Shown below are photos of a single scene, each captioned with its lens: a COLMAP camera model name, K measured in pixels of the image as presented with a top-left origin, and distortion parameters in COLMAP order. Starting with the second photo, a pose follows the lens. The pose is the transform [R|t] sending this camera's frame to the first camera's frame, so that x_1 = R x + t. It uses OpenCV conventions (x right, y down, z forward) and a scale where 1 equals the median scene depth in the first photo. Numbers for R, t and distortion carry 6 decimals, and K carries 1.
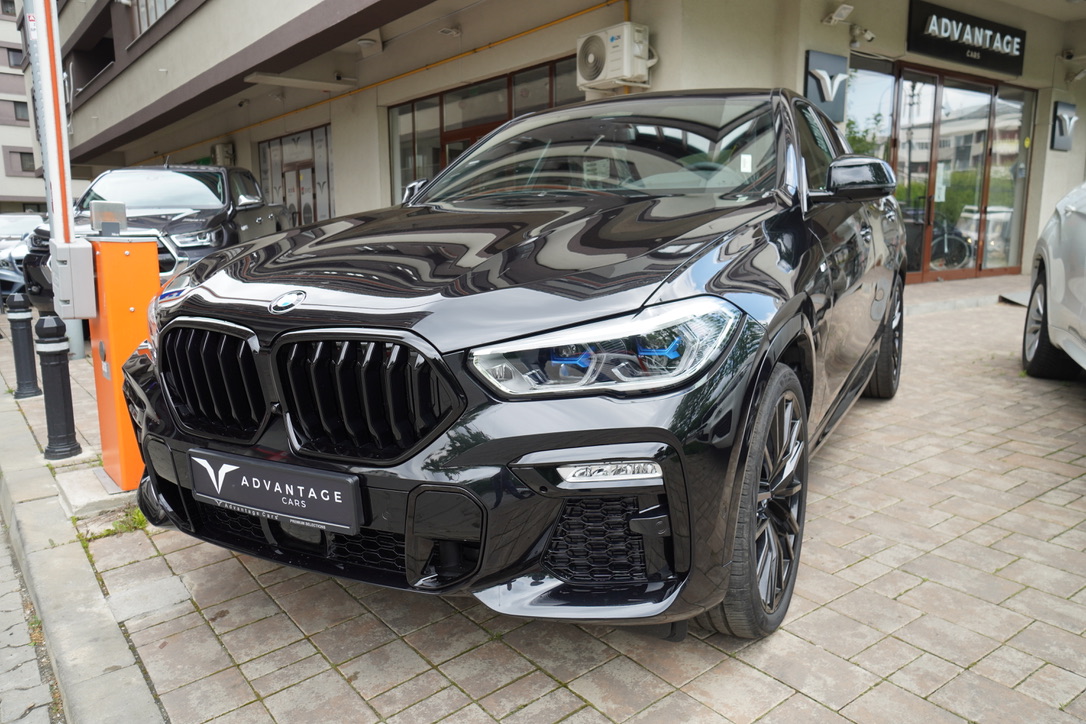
lens RADIAL K [[798.8, 0, 529.5], [0, 798.8, 357.6], [0, 0, 1]] dist [0.017137, 0.025373]
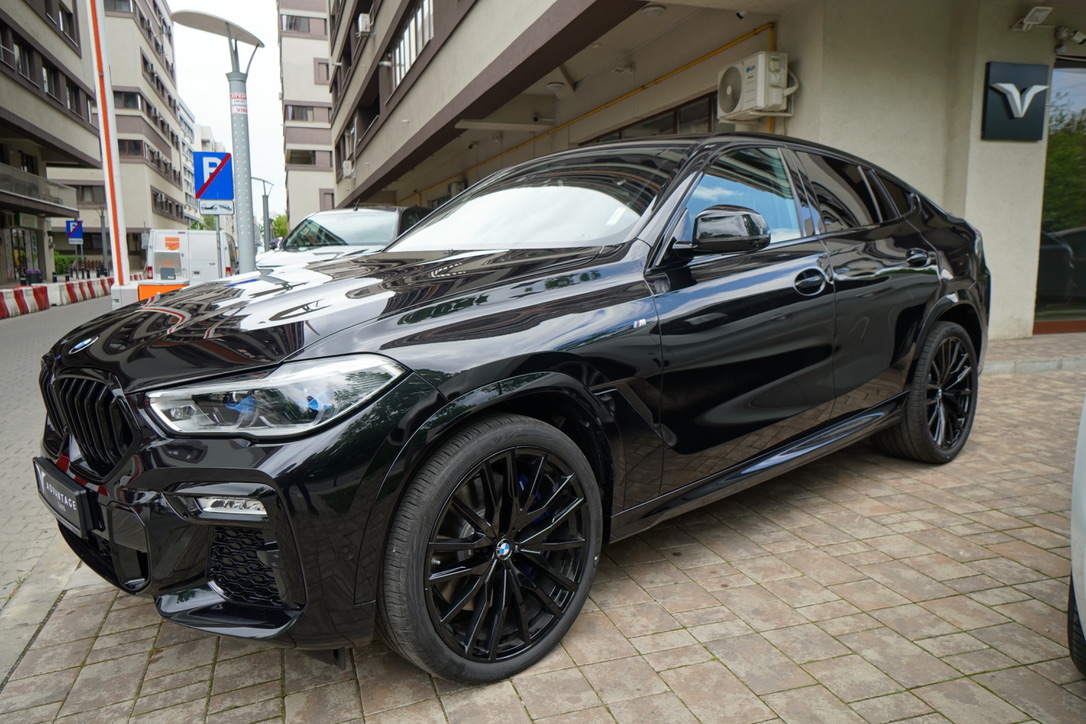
lens RADIAL K [[798.8, 0, 529.5], [0, 798.8, 357.6], [0, 0, 1]] dist [0.017137, 0.025373]
pose [[0.944074, 0.040492, -0.327237, 0.409917], [-0.050818, 0.998442, -0.023063, -0.030092], [0.325793, 0.038403, 0.944661, 0.022065]]
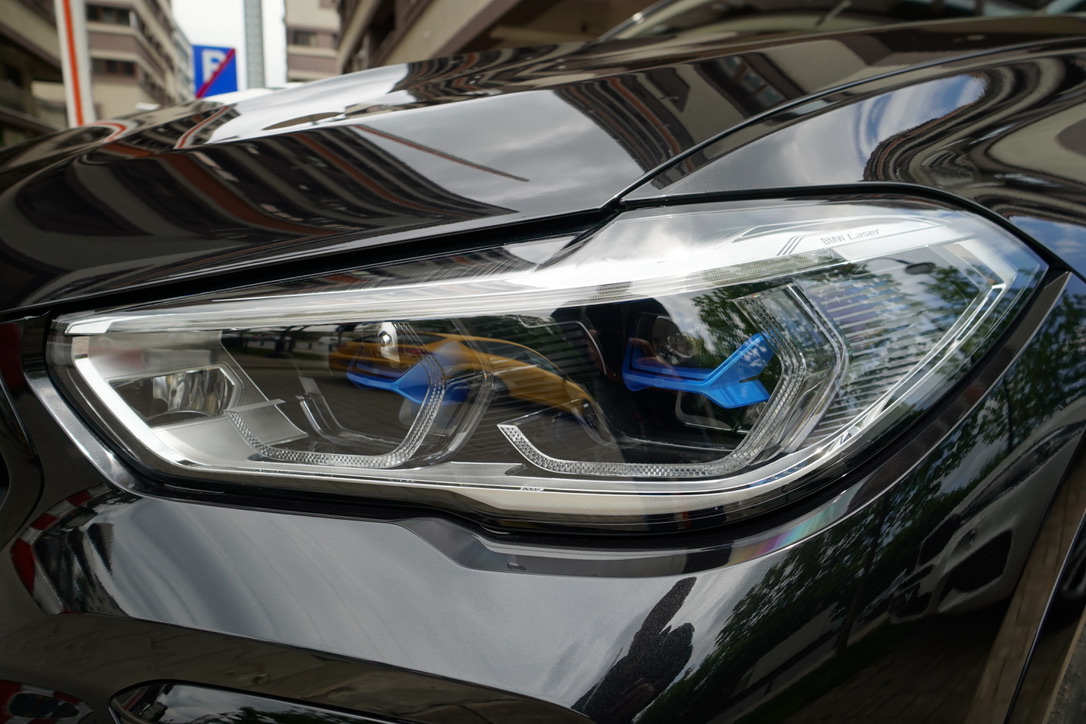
lens RADIAL K [[798.8, 0, 529.5], [0, 798.8, 357.6], [0, 0, 1]] dist [0.017137, 0.025373]
pose [[0.943433, 0.090190, -0.319061, 0.097812], [-0.080972, 0.995828, 0.042067, -0.010679], [0.321524, -0.013852, 0.946800, 0.360589]]
